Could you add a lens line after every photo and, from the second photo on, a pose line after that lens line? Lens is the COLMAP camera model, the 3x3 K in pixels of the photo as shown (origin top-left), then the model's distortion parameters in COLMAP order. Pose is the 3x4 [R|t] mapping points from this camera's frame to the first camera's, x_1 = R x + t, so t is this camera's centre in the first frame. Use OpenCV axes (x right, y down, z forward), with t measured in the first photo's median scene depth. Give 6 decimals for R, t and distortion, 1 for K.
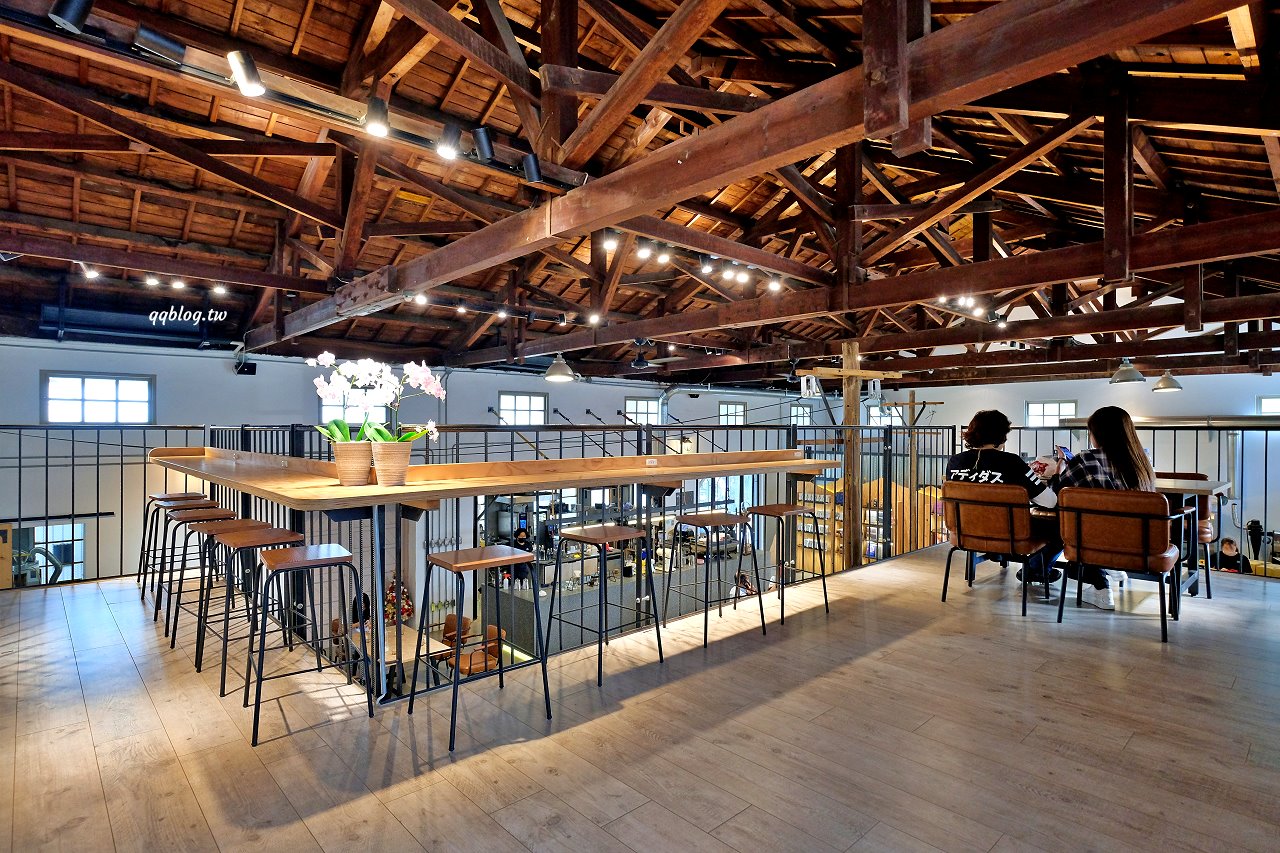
lens RADIAL K [[661.9, 0, 640.0], [0, 661.9, 426.5], [0, 0, 1]] dist [0.000713, 0.000308]
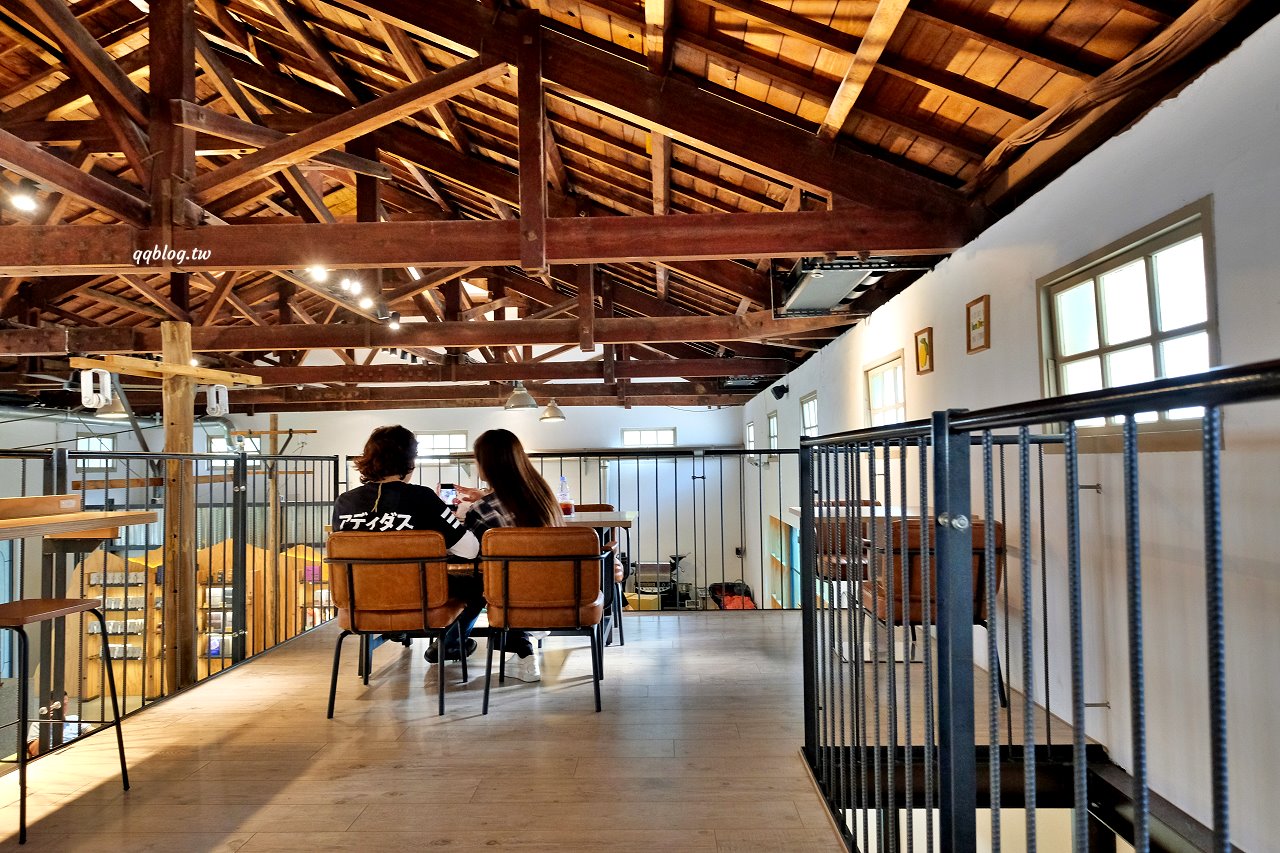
lens RADIAL K [[832.2, 0, 643.2], [0, 832.2, 444.4], [0, 0, 1]] dist [0.007827, 0.000726]
pose [[0.688824, 0.007242, 0.724893, 0.067879], [0.016103, 0.999550, -0.025288, 0.019229], [-0.724750, 0.029092, 0.688397, 0.188180]]
